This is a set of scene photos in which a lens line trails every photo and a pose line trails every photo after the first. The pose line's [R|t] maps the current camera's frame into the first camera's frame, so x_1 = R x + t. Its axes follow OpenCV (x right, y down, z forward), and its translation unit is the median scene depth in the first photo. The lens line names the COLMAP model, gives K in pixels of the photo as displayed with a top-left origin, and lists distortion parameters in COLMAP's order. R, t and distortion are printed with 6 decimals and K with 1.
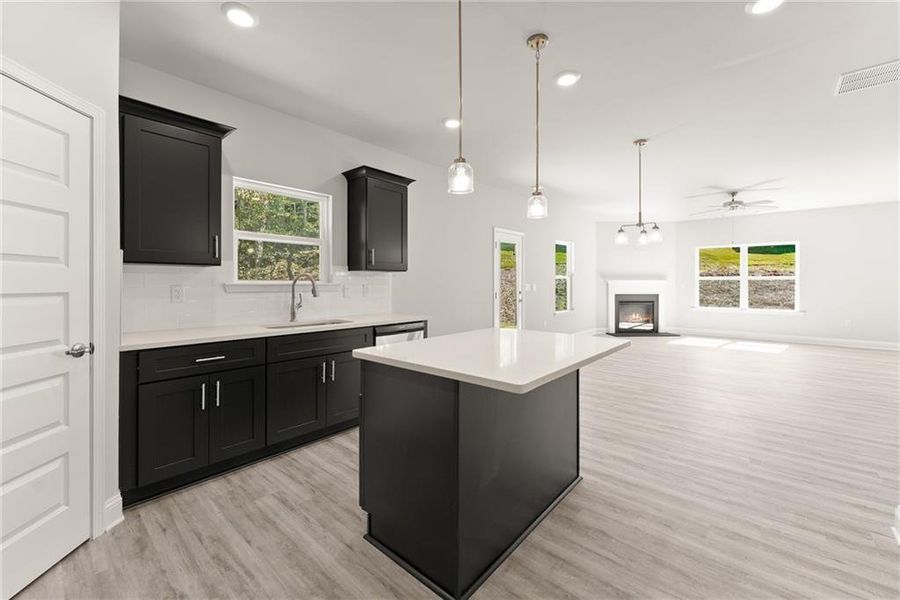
lens RADIAL K [[366.4, 0, 449.8], [0, 366.4, 283.9], [0, 0, 1]] dist [0.001020, 0.000088]
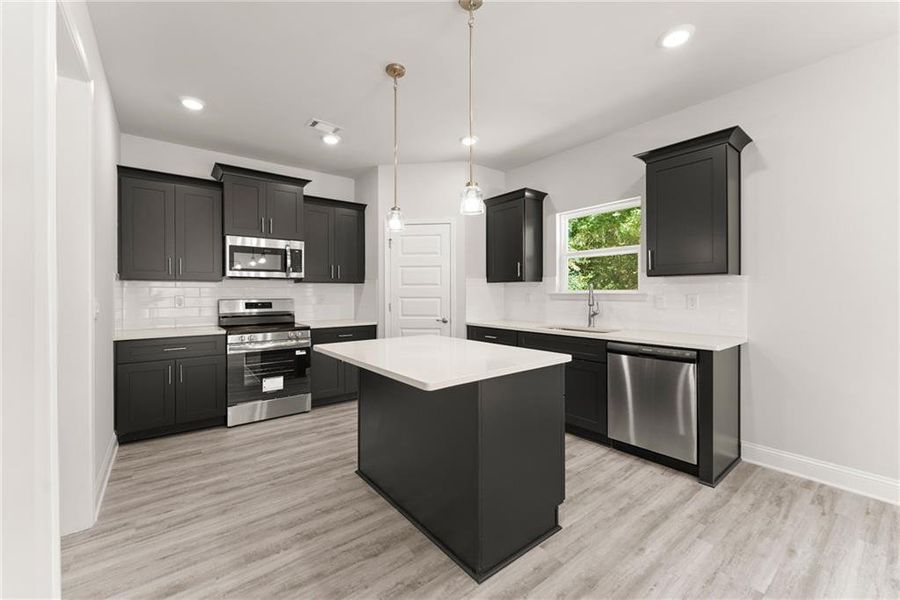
lens RADIAL K [[363.2, 0, 446.1], [0, 363.2, 302.4], [0, 0, 1]] dist [0.000898, 0.000052]
pose [[-0.184549, 0.025193, -0.982500, 1.199953], [0.002759, 0.999681, 0.025115, -0.001440], [0.982819, 0.001924, -0.184560, 1.257131]]
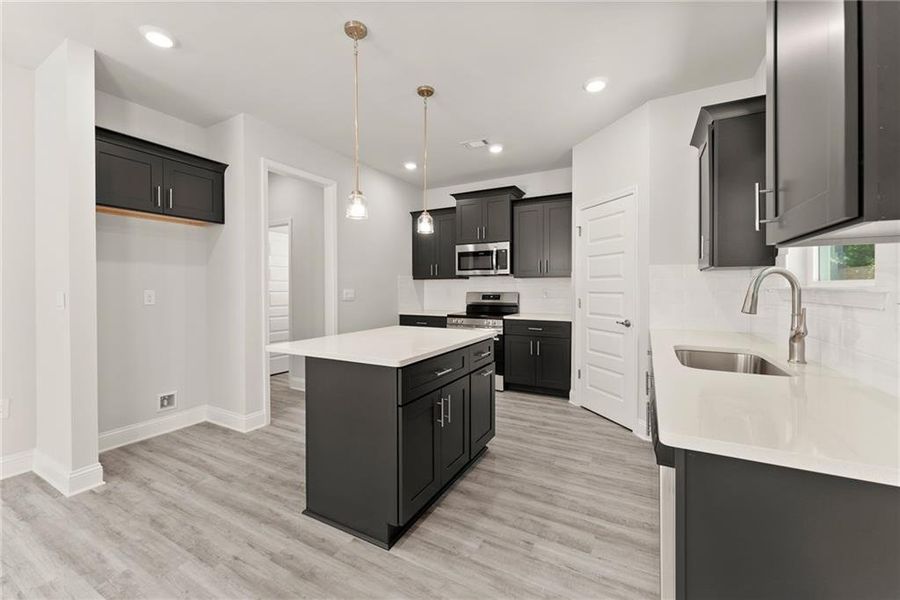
lens RADIAL K [[366.1, 0, 450.0], [0, 366.1, 300.0], [0, 0, 1]] dist [0.000773, 0.000027]
pose [[-0.975319, 0.010445, -0.220554, 0.243372], [0.003035, 0.999420, 0.033908, -0.004045], [0.220780, 0.032402, -0.974785, 2.260082]]
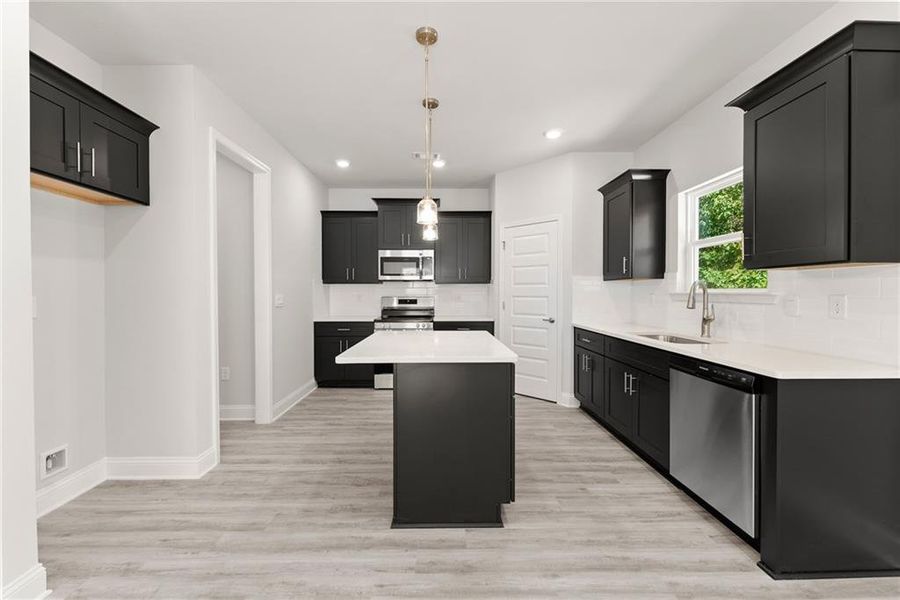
lens RADIAL K [[363.2, 0, 447.7], [0, 363.2, 307.5], [0, 0, 1]] dist [0.000462, -0.000028]
pose [[-0.739647, 0.030204, -0.672317, 0.953875], [0.001974, 0.999086, 0.042711, -0.005568], [0.672992, 0.030264, -0.739030, 1.990278]]
